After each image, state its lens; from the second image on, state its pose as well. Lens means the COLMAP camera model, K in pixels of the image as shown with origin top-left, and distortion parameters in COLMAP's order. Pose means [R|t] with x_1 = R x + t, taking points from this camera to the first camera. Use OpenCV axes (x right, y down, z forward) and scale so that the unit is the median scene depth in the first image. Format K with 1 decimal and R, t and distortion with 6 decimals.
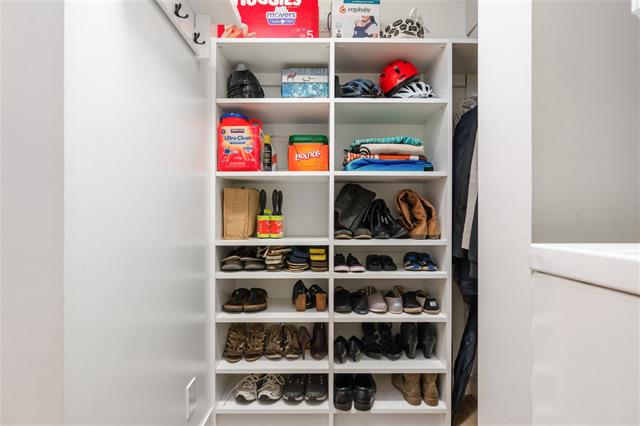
lens RADIAL K [[299.4, 0, 318.1], [0, 299.4, 215.4], [0, 0, 1]] dist [-0.001749, 0.001351]
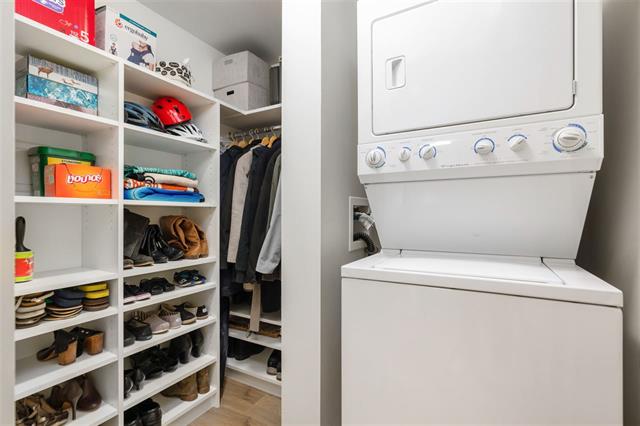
lens RADIAL K [[299.4, 0, 318.1], [0, 299.4, 215.4], [0, 0, 1]] dist [-0.001749, 0.001351]
pose [[0.494835, -0.003622, 0.868979, -0.444022], [-0.003564, 0.999974, 0.006198, -0.101313], [-0.868979, -0.006164, 0.494810, -0.007252]]
